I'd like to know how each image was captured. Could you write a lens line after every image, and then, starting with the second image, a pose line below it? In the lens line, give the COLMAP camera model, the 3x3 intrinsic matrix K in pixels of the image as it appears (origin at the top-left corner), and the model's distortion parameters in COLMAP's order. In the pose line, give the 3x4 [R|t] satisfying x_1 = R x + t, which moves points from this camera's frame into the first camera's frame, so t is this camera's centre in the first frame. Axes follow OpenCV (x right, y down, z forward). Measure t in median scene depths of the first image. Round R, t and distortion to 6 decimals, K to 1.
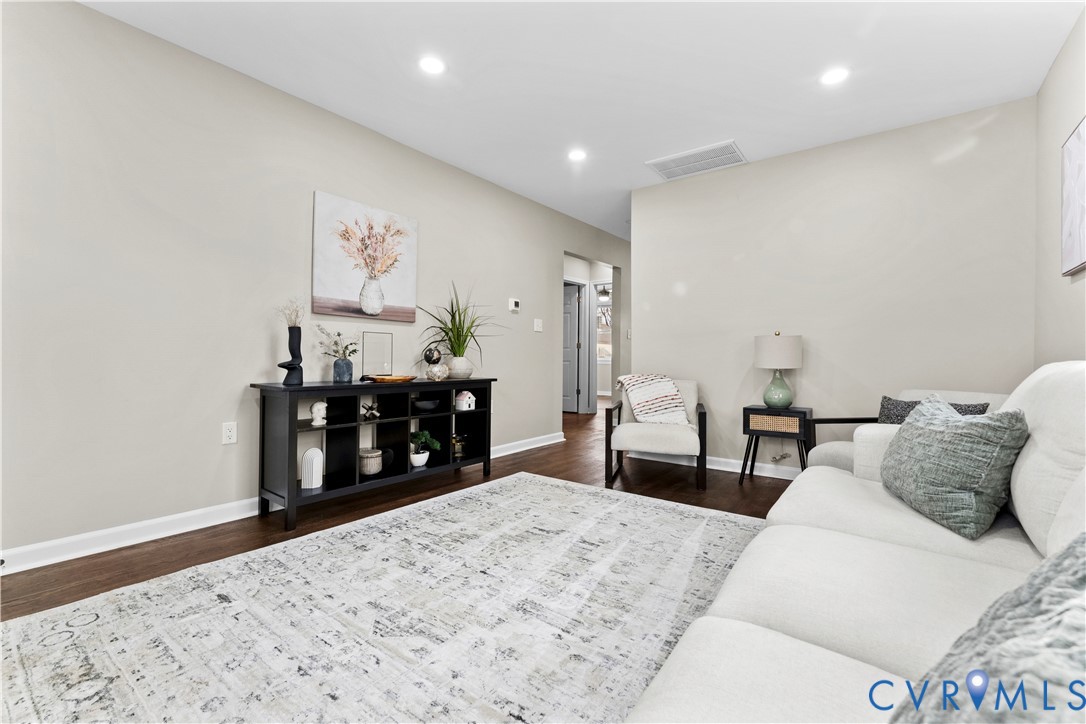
lens RADIAL K [[454.4, 0, 543.0], [0, 454.4, 362.0], [0, 0, 1]] dist [-0.001089, -0.000222]
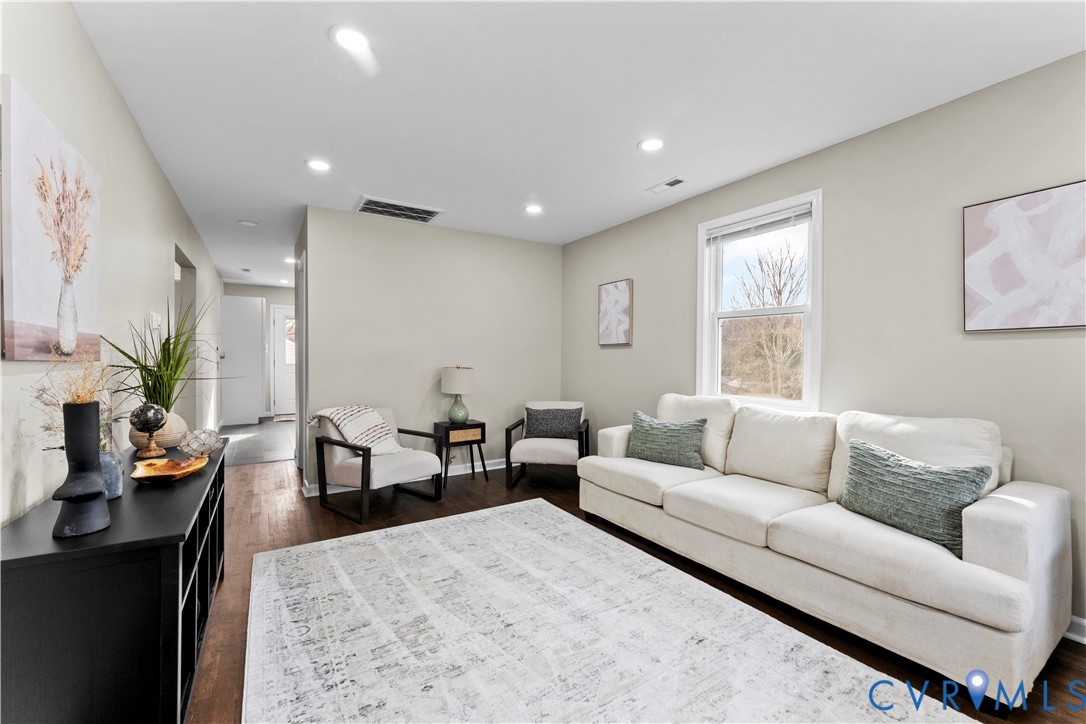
lens RADIAL K [[446.5, 0, 523.2], [0, 446.5, 362.9], [0, 0, 1]] dist [0.001667, 0.000141]
pose [[0.379281, -0.016904, 0.925127, -0.861896], [0.007207, 0.999857, 0.015314, -0.130818], [-0.925253, 0.000859, 0.379349, 0.464342]]
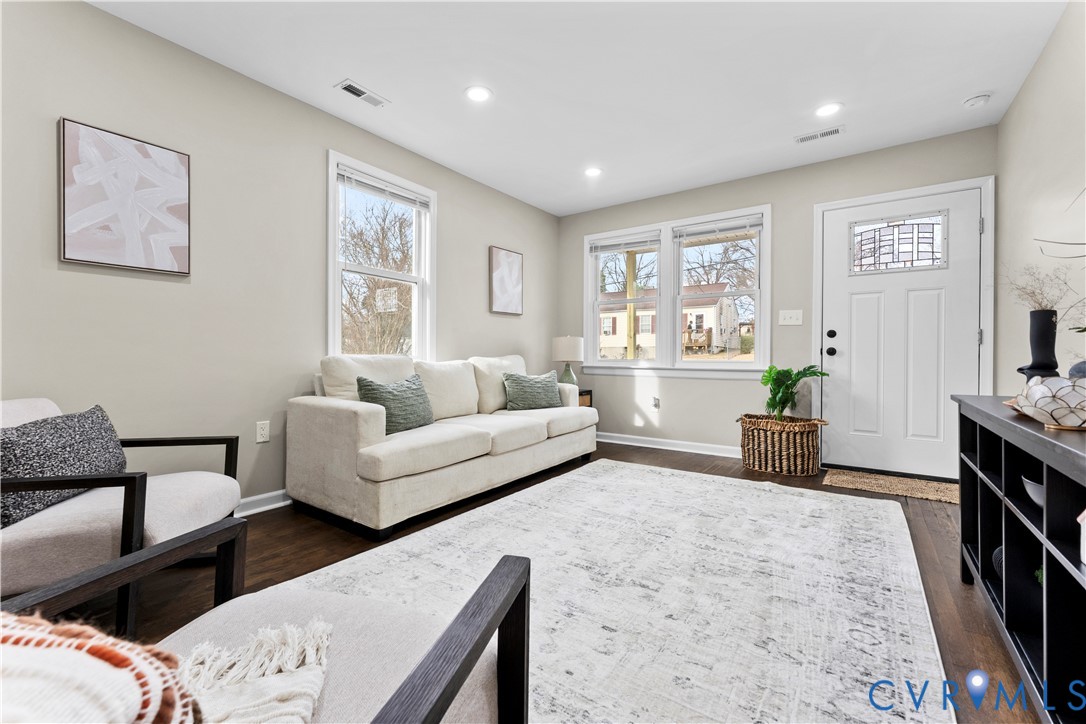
lens RADIAL K [[456.2, 0, 543.0], [0, 456.2, 362.0], [0, 0, 1]] dist [-0.002470, -0.000292]
pose [[-0.999065, -0.008038, -0.042486, 0.200452], [-0.008758, 0.999821, 0.016788, -0.010184], [0.042343, 0.017144, -0.998956, 1.755626]]
